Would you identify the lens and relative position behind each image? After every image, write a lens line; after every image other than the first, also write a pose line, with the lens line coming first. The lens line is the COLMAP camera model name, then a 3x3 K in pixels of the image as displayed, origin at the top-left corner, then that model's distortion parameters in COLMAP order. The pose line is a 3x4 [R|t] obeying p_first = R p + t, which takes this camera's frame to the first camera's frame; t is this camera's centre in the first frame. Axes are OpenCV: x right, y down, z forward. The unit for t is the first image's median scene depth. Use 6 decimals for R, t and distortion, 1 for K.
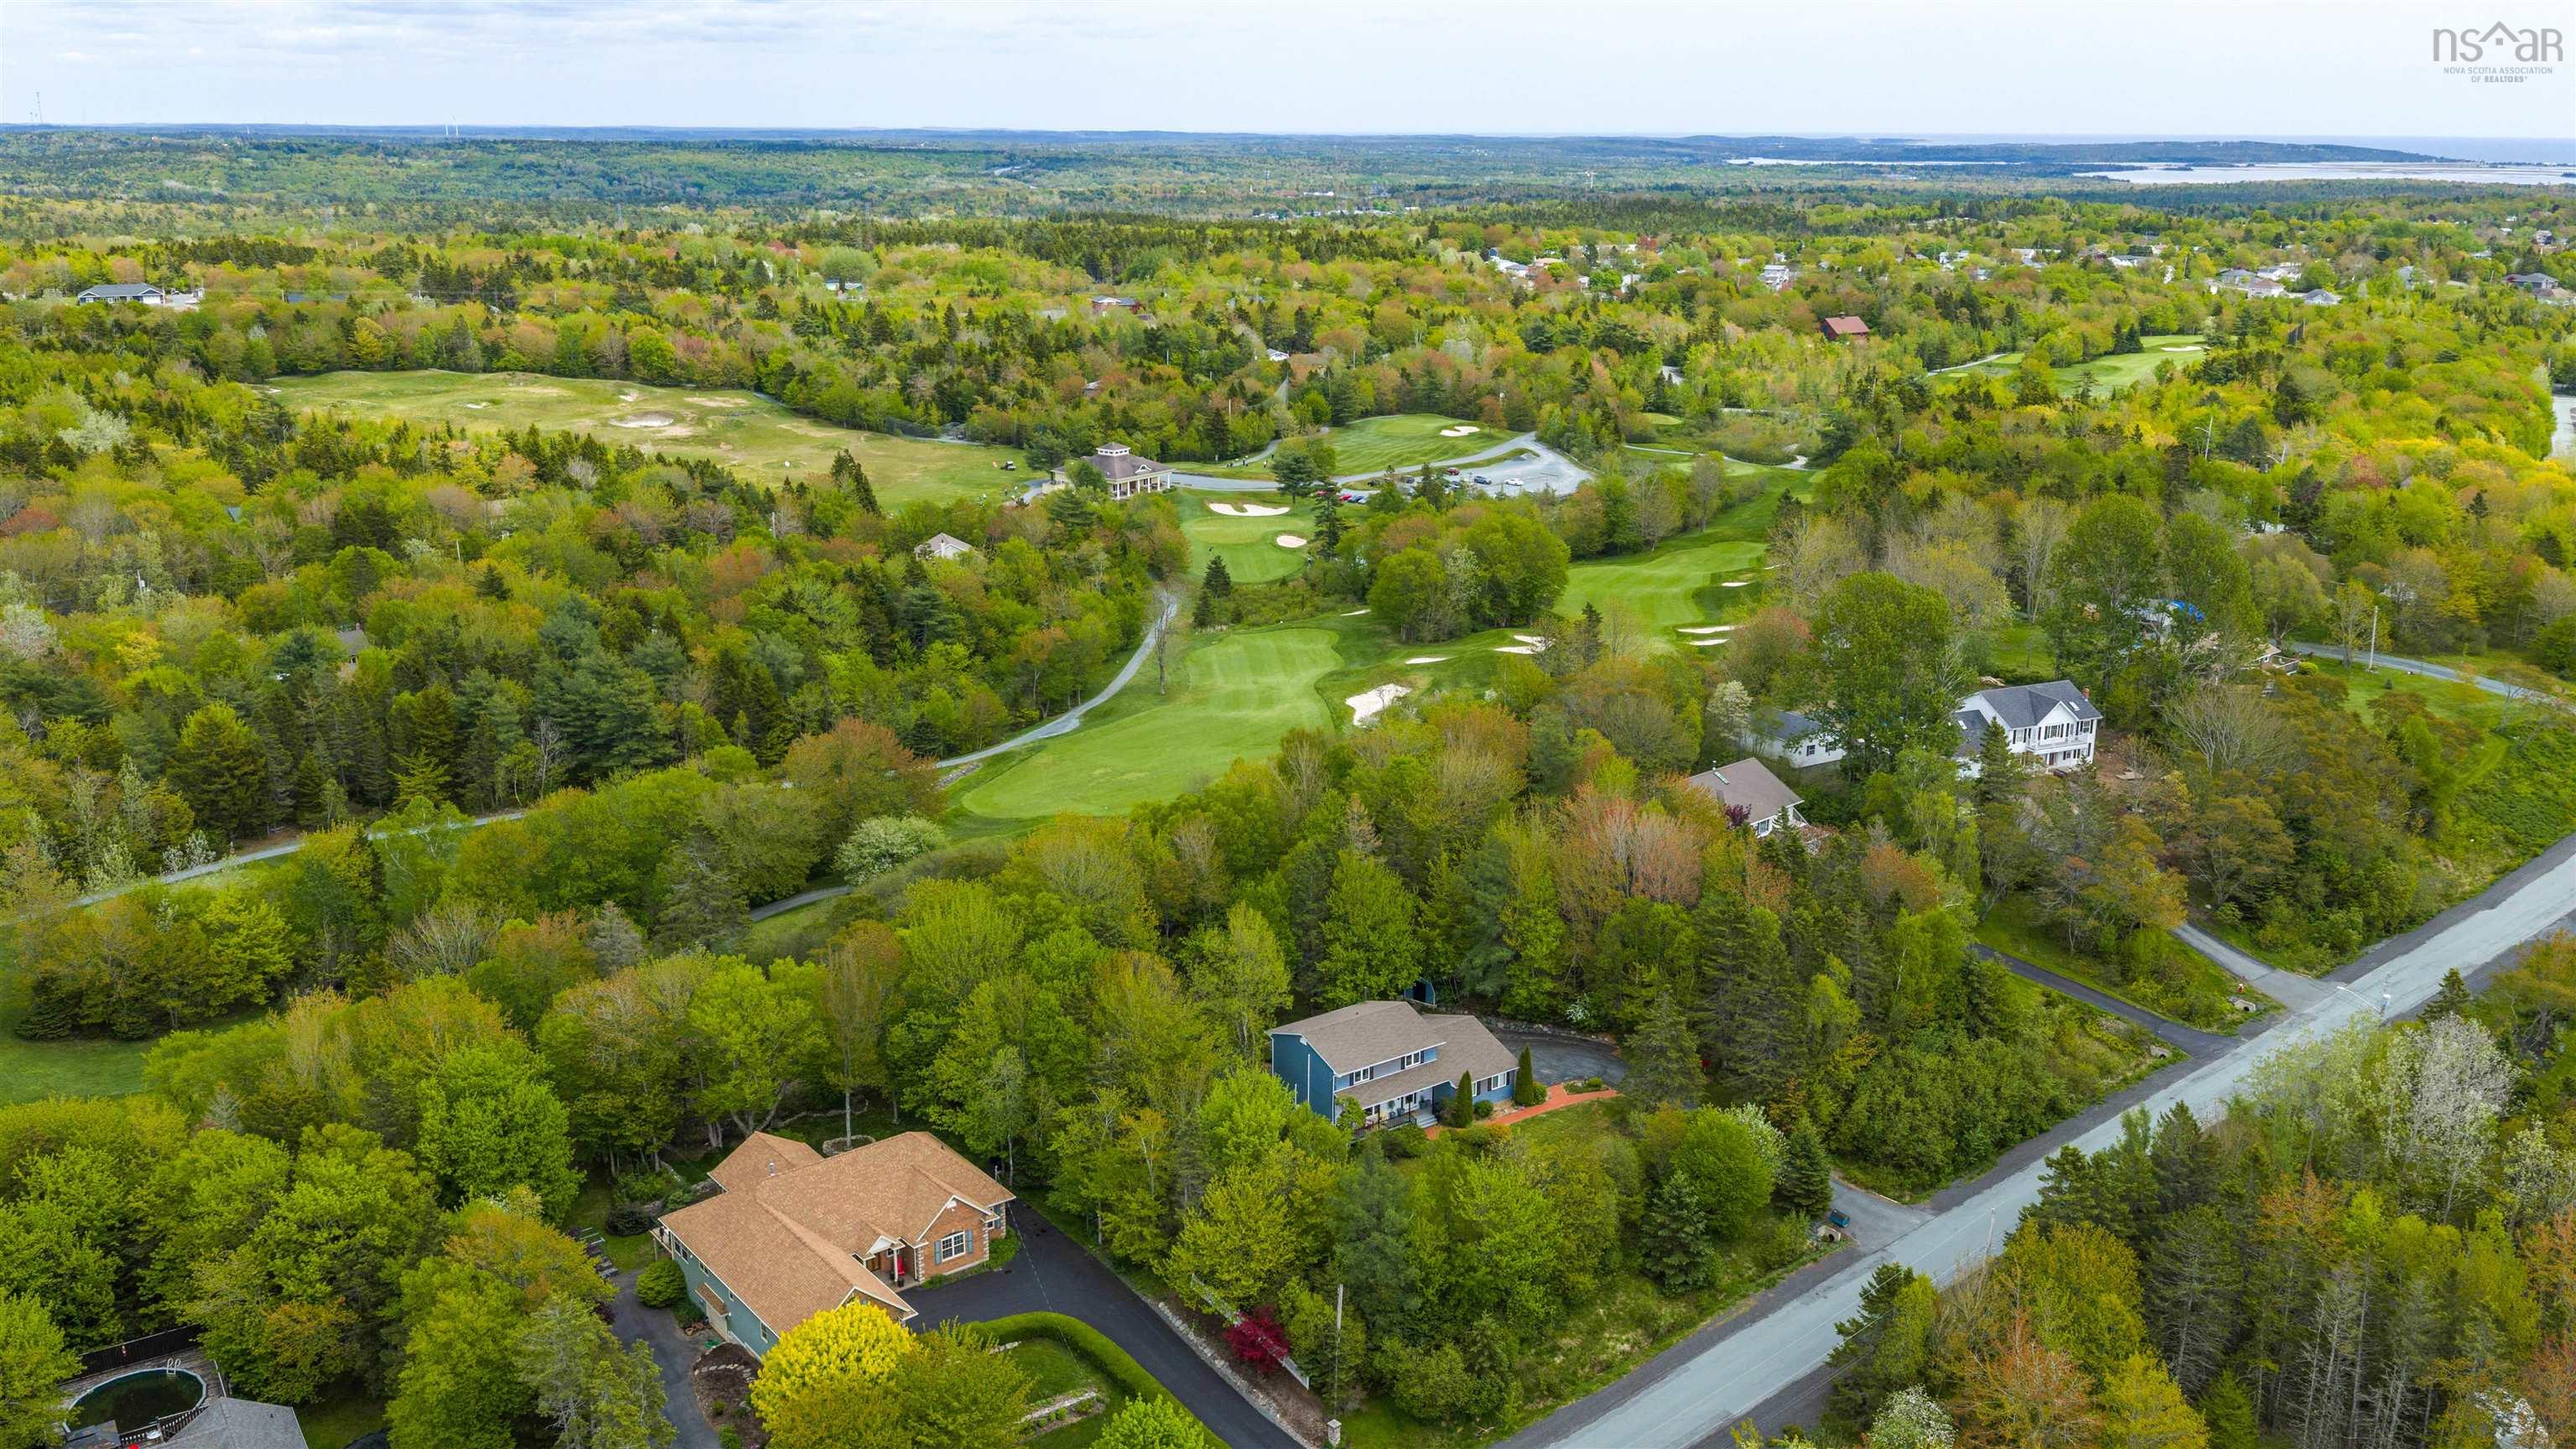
lens RADIAL K [[2163.8, 0, 1288.0], [0, 2163.8, 724.5], [0, 0, 1]] dist [-0.000806, -0.006844]
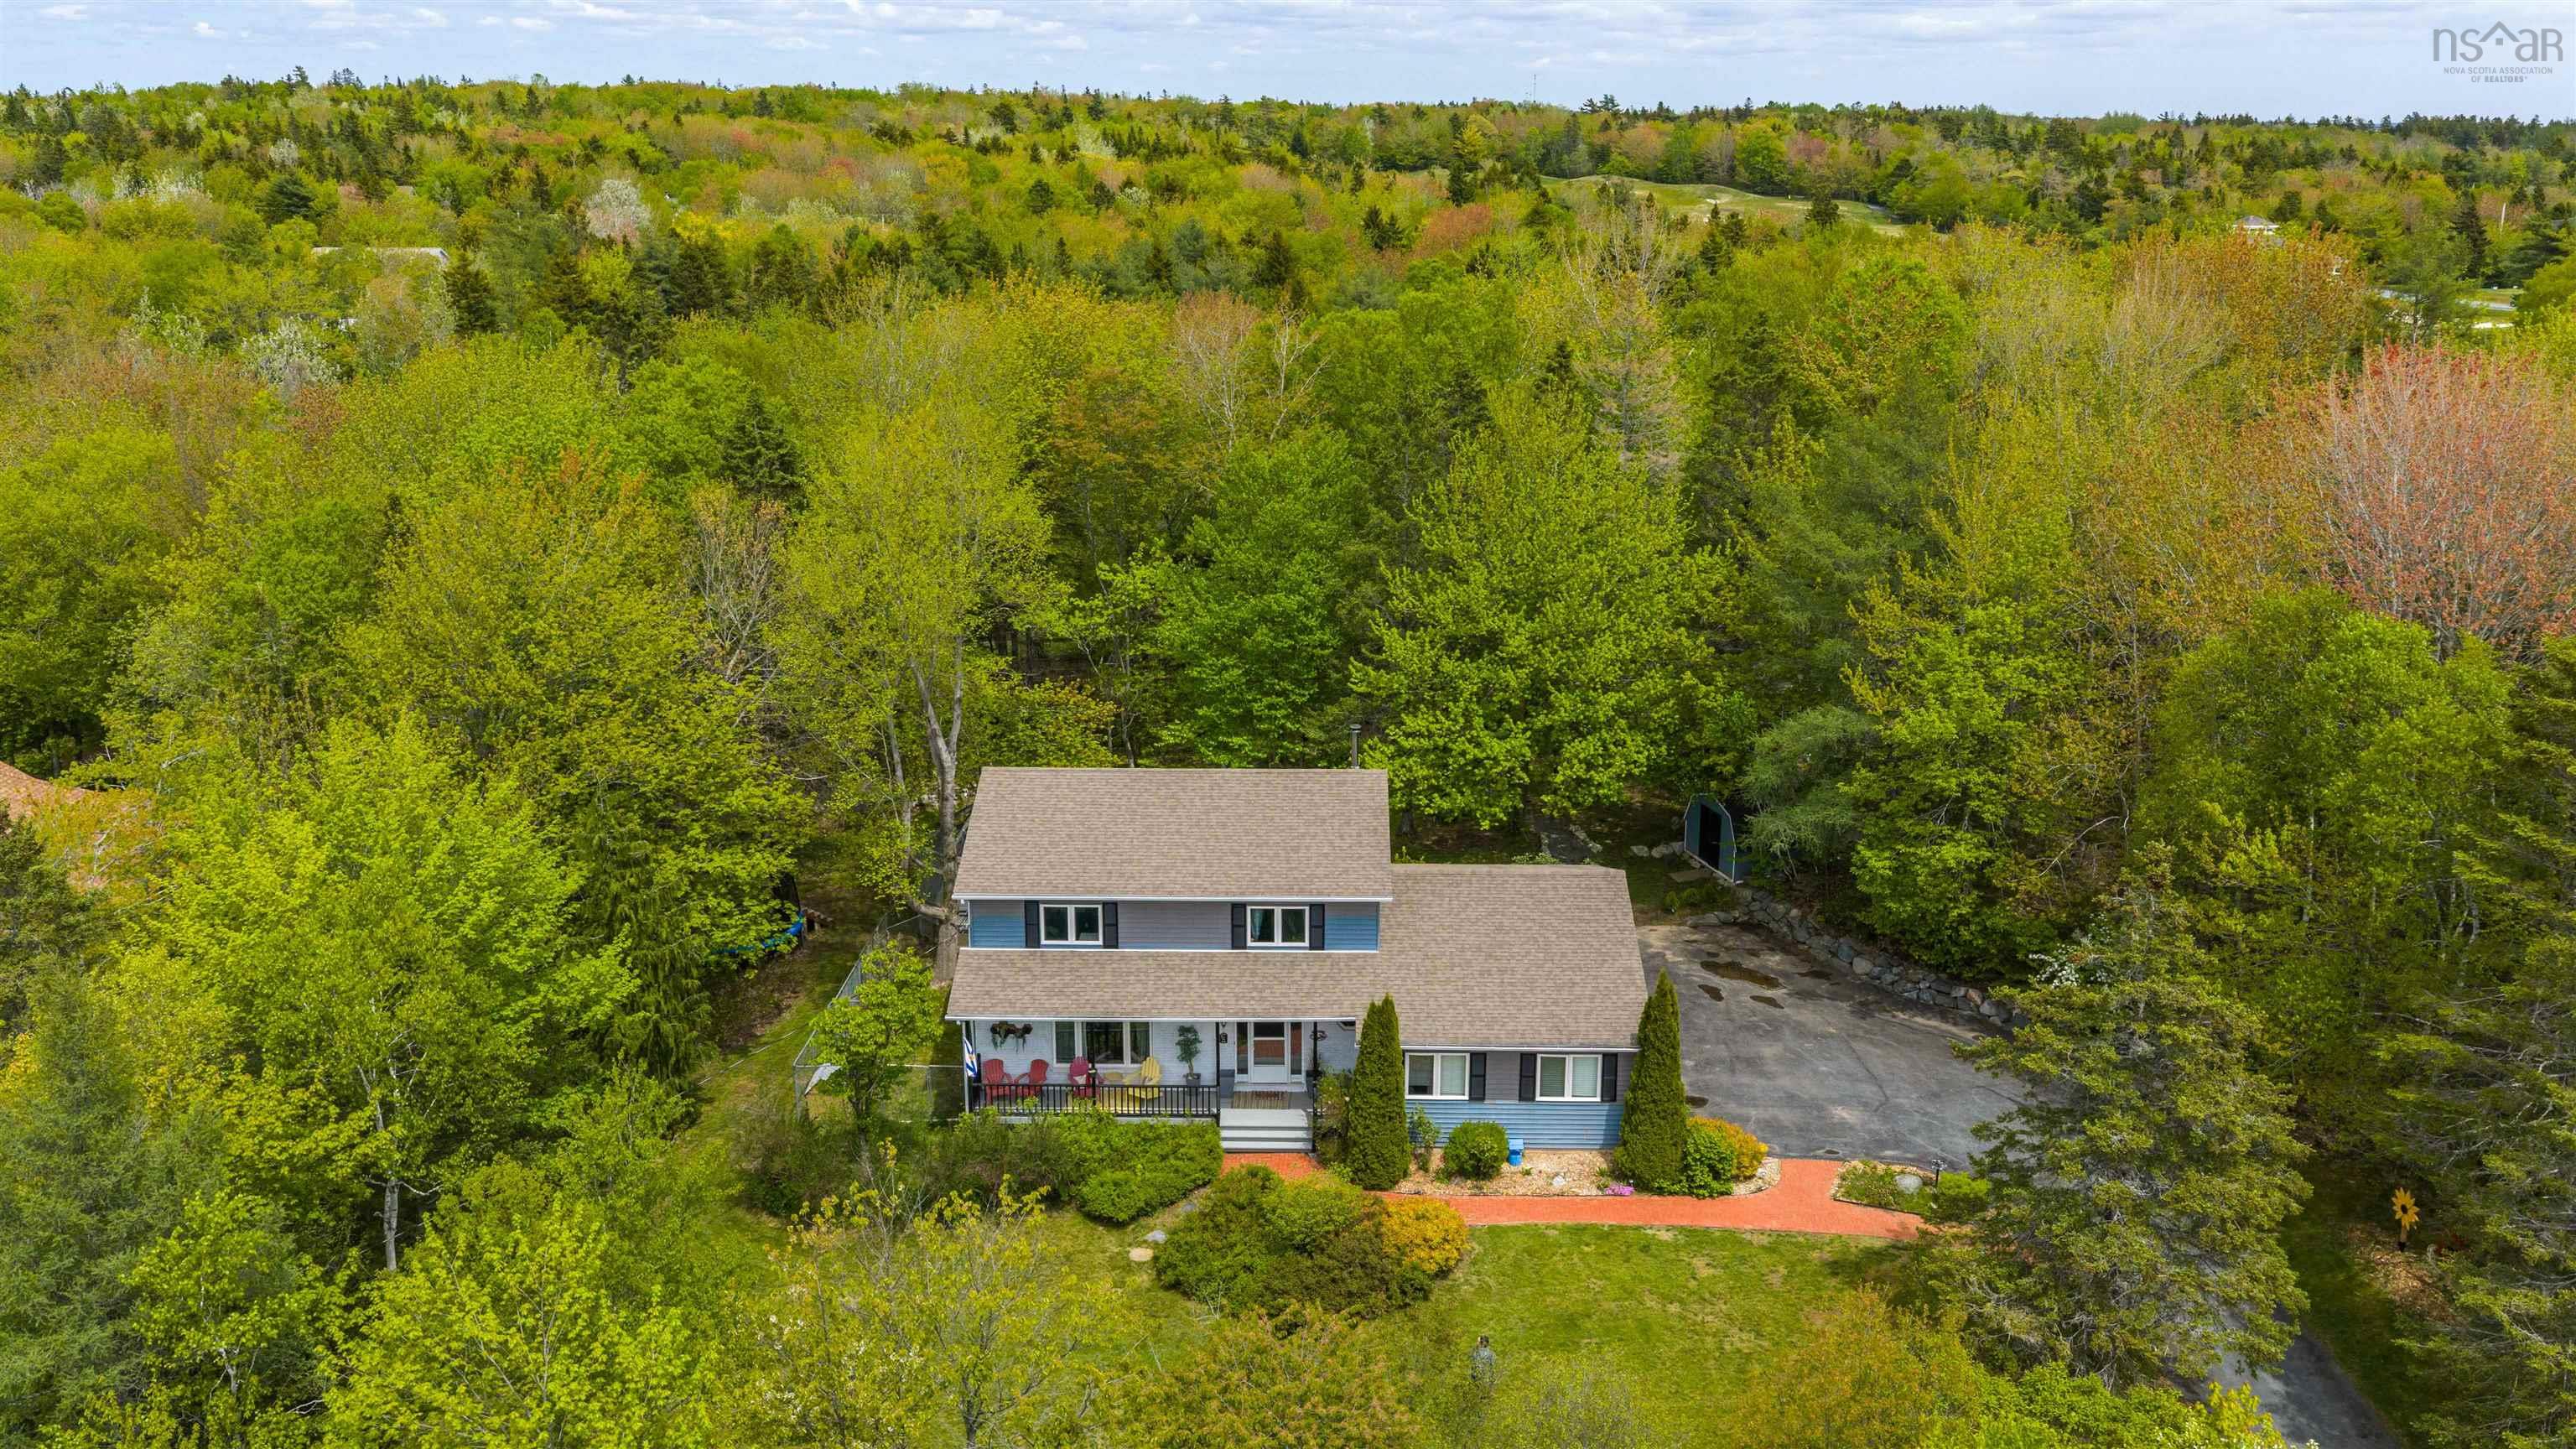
lens RADIAL K [[2103.6, 0, 1288.0], [0, 2103.6, 724.5], [0, 0, 1]] dist [0.043987, -0.004948]
pose [[0.806583, 0.162590, -0.568321, 0.069567], [-0.158655, 0.985697, 0.056827, 0.033358], [0.569432, 0.044331, 0.820842, 0.231128]]
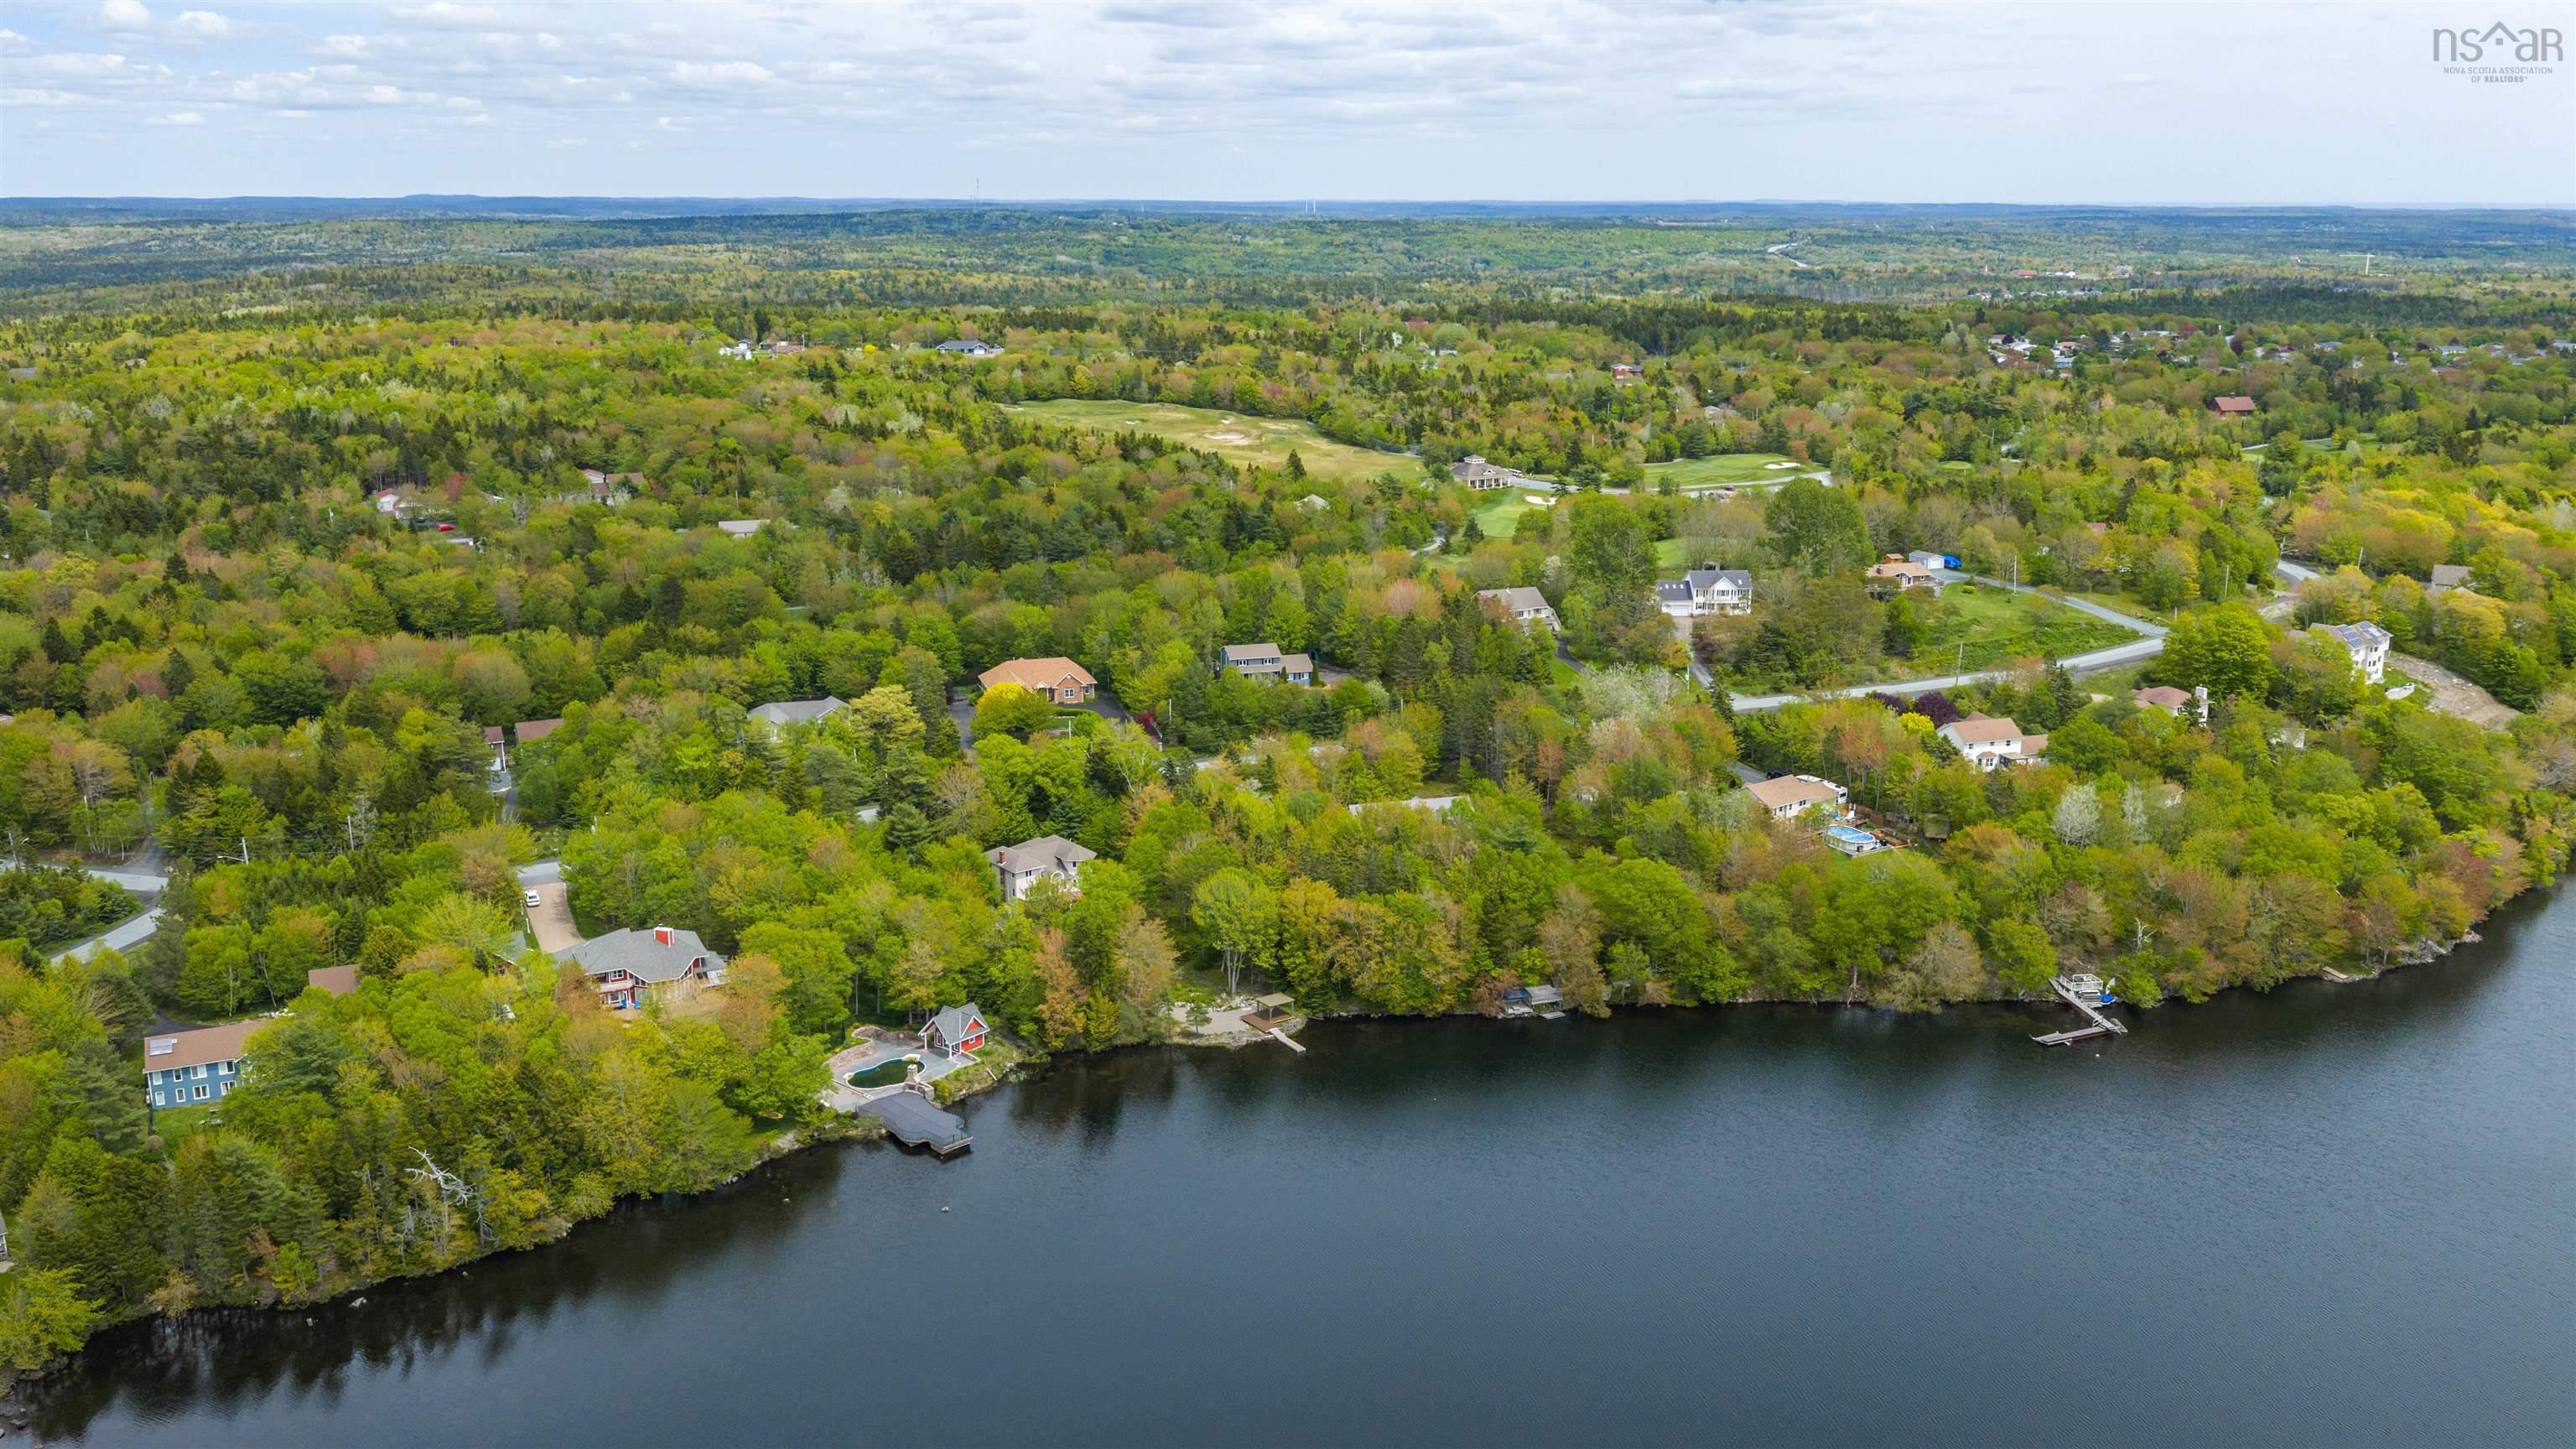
lens RADIAL K [[2103.6, 0, 1288.0], [0, 2103.6, 724.5], [0, 0, 1]] dist [0.043987, -0.004948]
pose [[0.932027, 0.084464, -0.352407, 0.292441], [-0.093726, 0.995555, -0.009269, 0.076628], [0.350058, 0.041669, 0.935801, -0.395358]]
